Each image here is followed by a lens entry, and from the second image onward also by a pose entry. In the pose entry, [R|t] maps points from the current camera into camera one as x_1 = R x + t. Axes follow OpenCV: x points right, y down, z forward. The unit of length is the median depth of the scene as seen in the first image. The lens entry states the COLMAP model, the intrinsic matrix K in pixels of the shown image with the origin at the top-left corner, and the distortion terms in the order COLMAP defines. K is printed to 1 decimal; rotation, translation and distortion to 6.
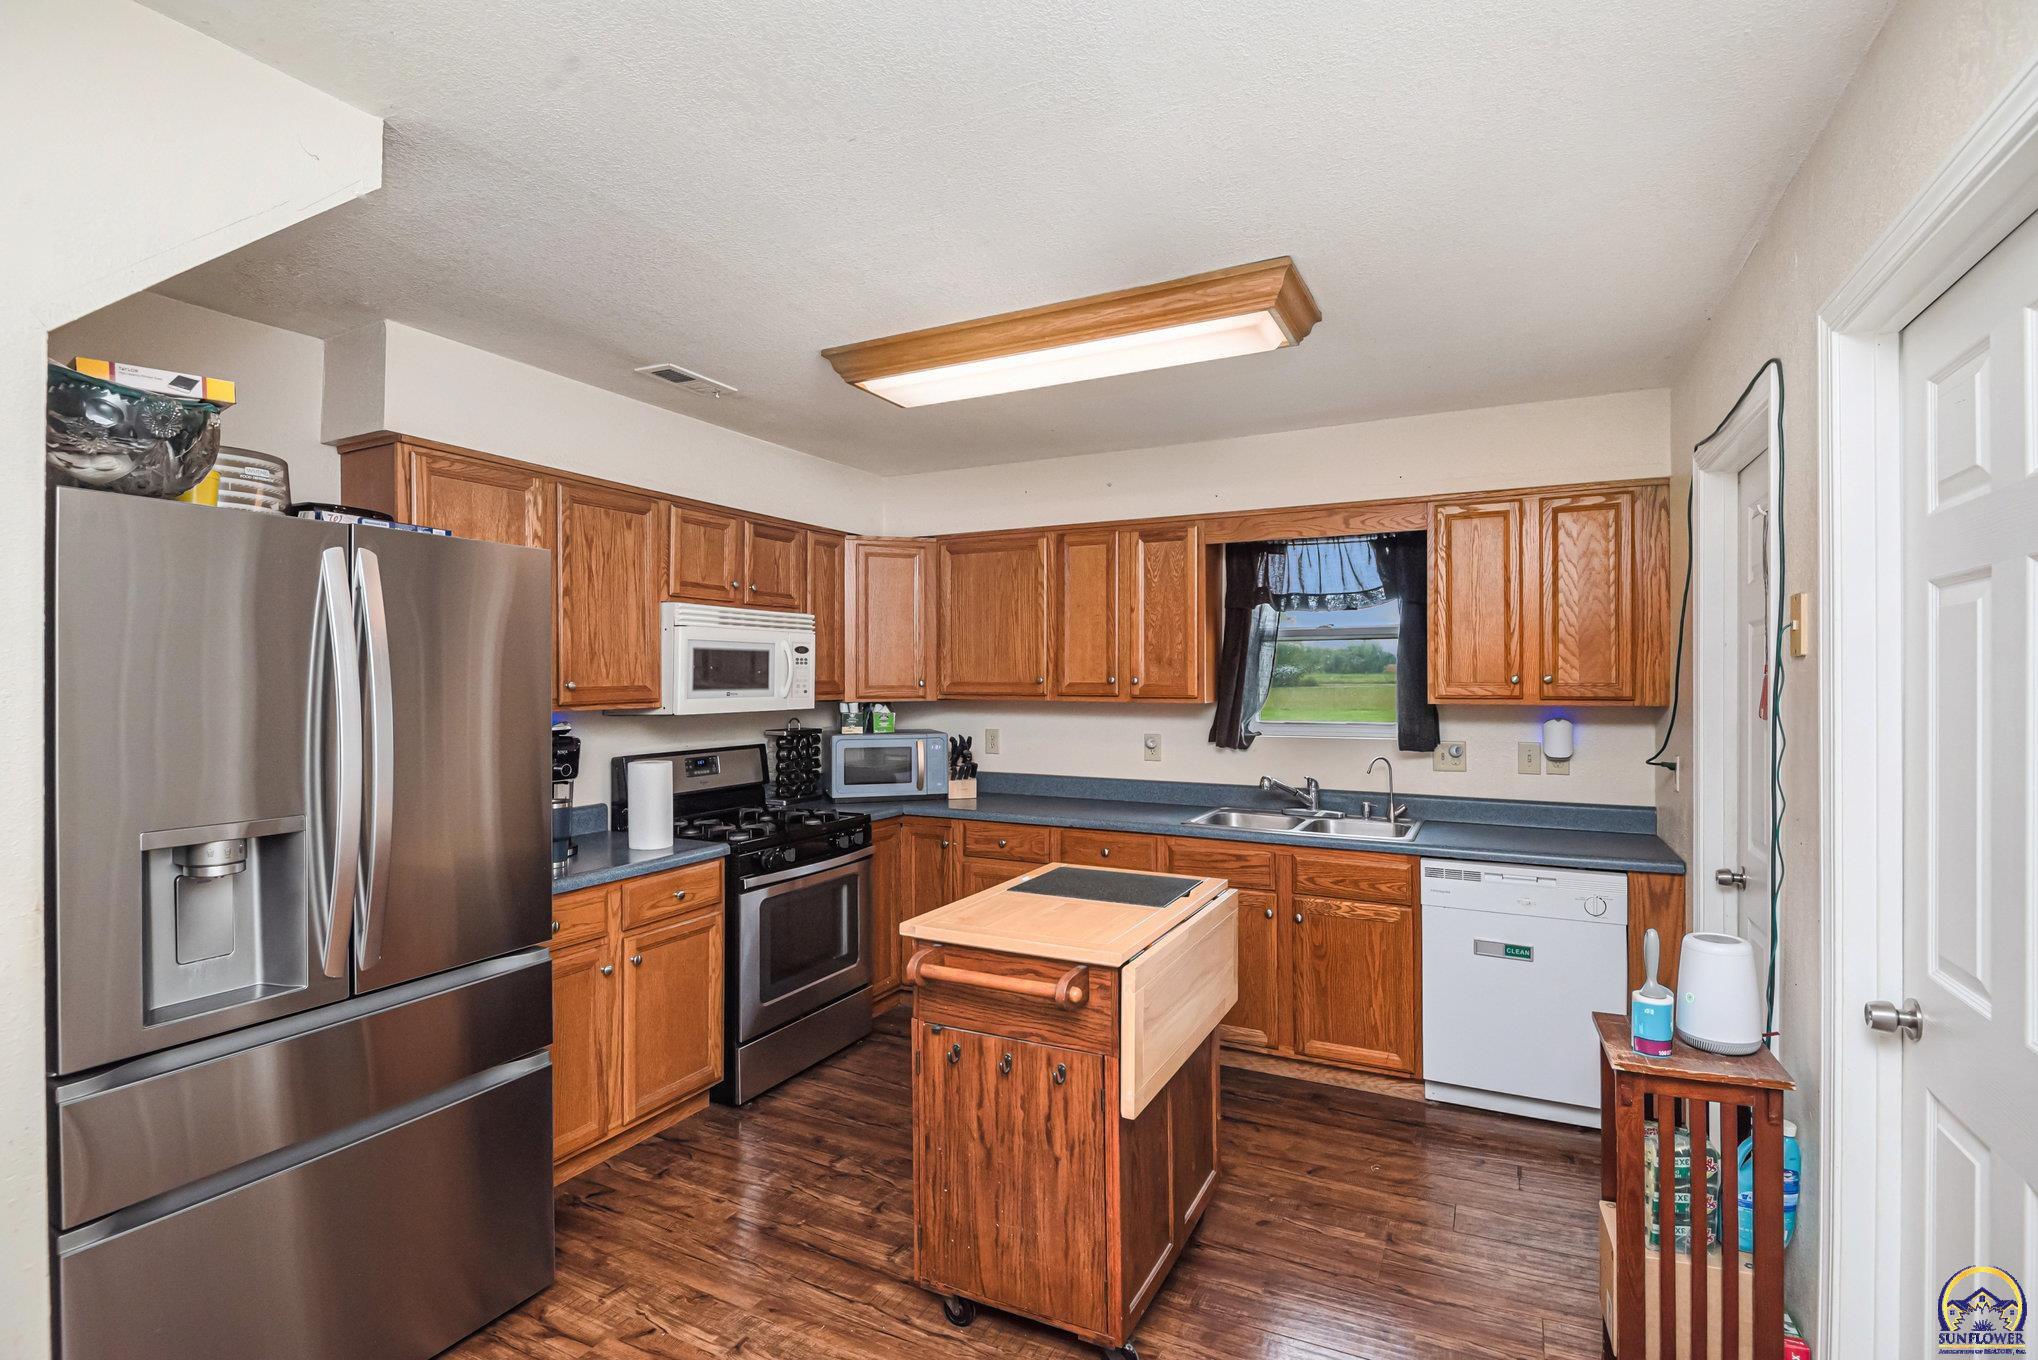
lens RADIAL K [[942.8, 0, 1026.8], [0, 942.8, 673.2], [0, 0, 1]] dist [0.001995, -0.024382]
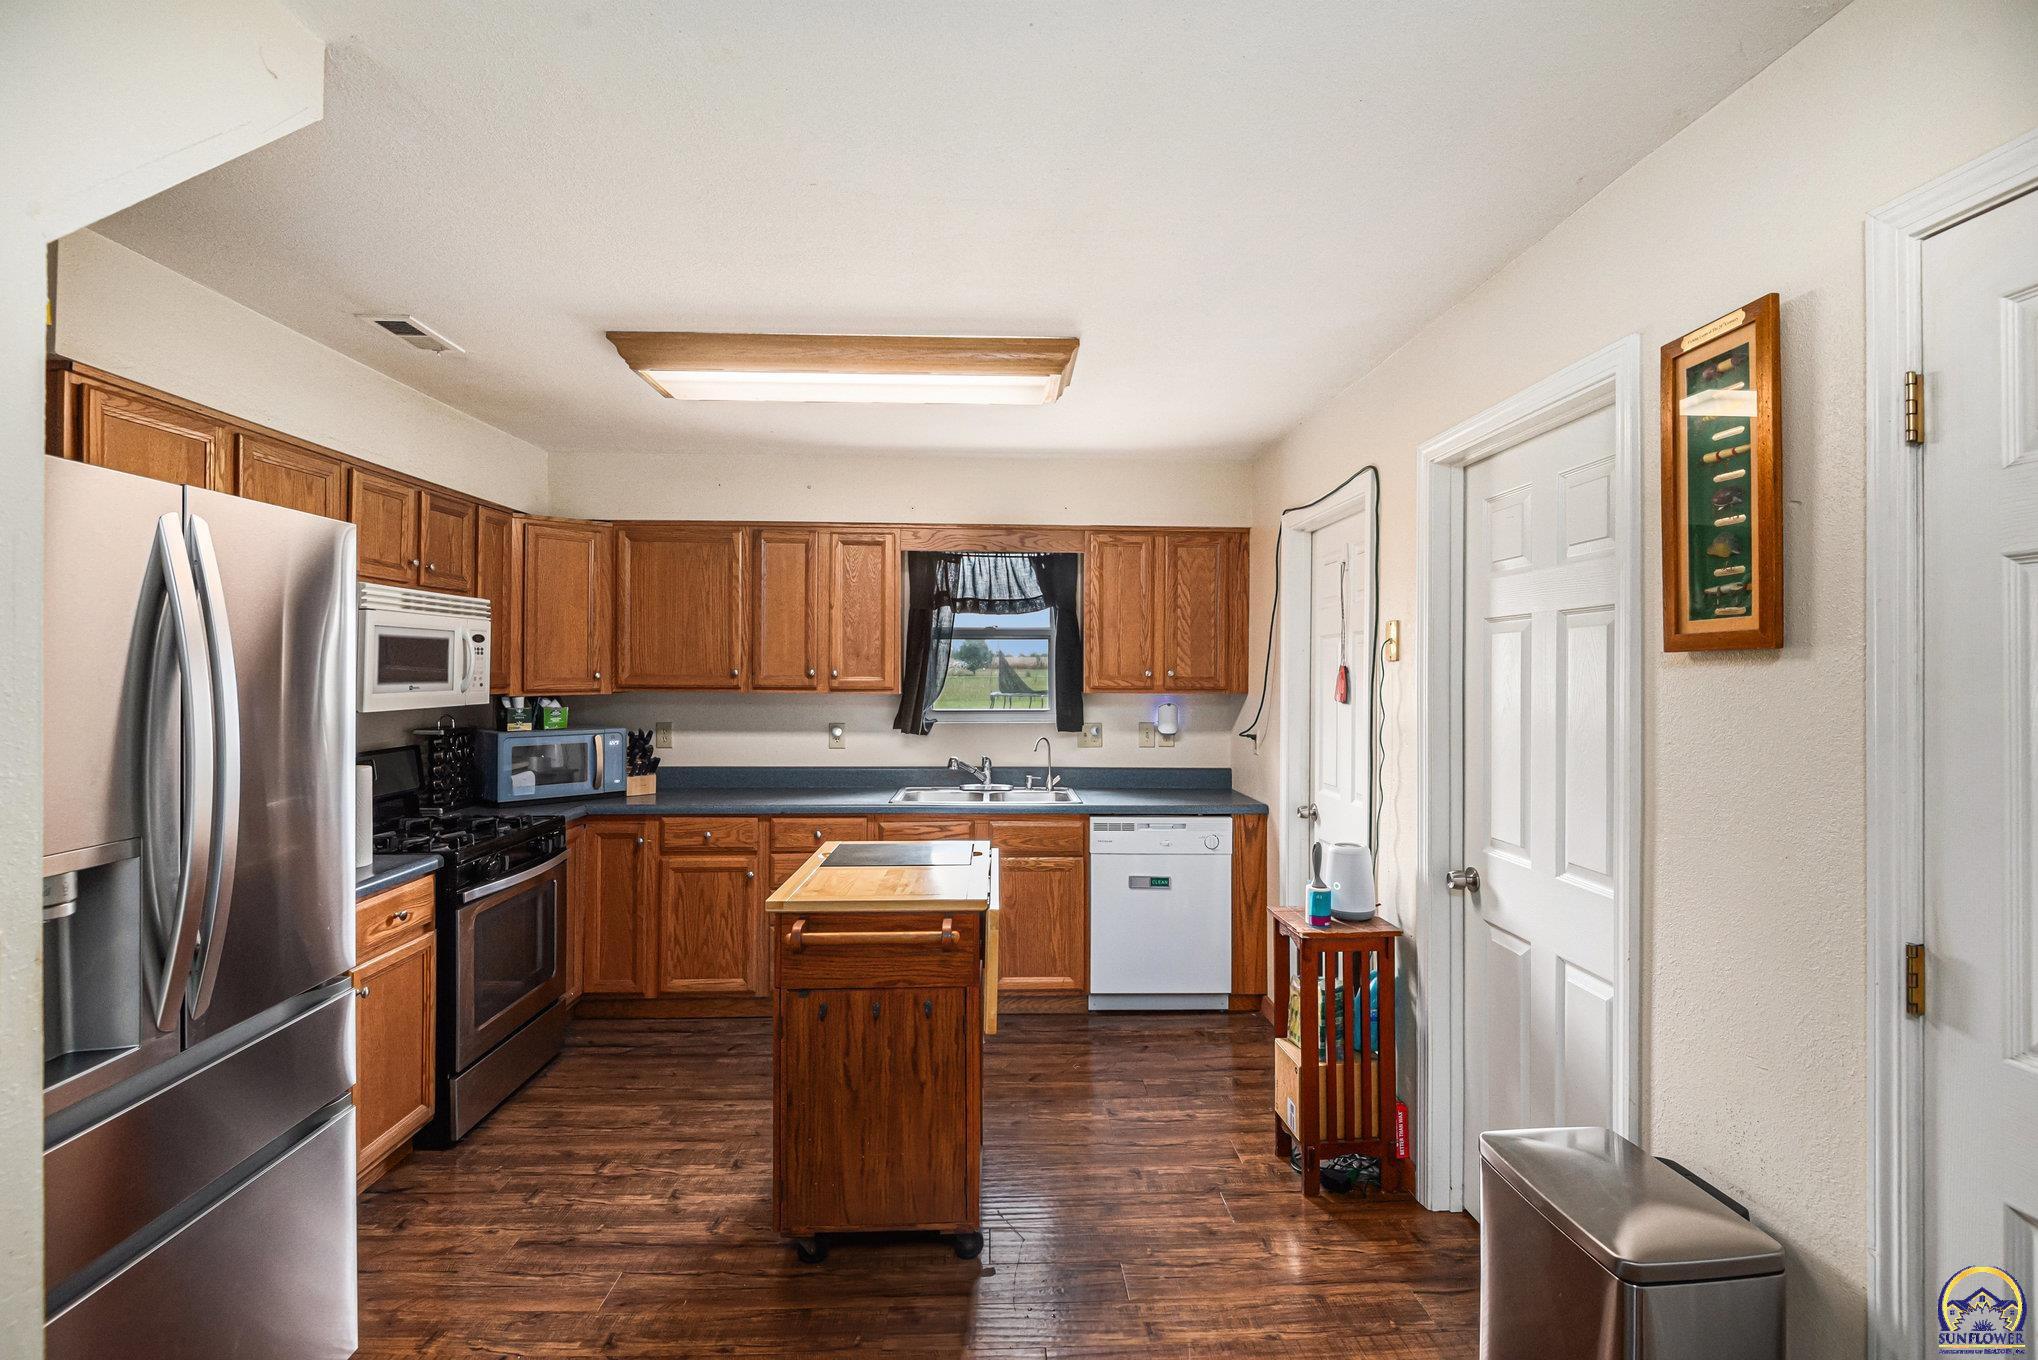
lens RADIAL K [[942.8, 0, 1026.8], [0, 942.8, 673.2], [0, 0, 1]] dist [0.001995, -0.024382]
pose [[0.874474, 0.002494, 0.485066, -0.228575], [-0.006819, 0.999951, 0.007153, -0.001627], [-0.485024, -0.009563, 0.874448, -0.043393]]
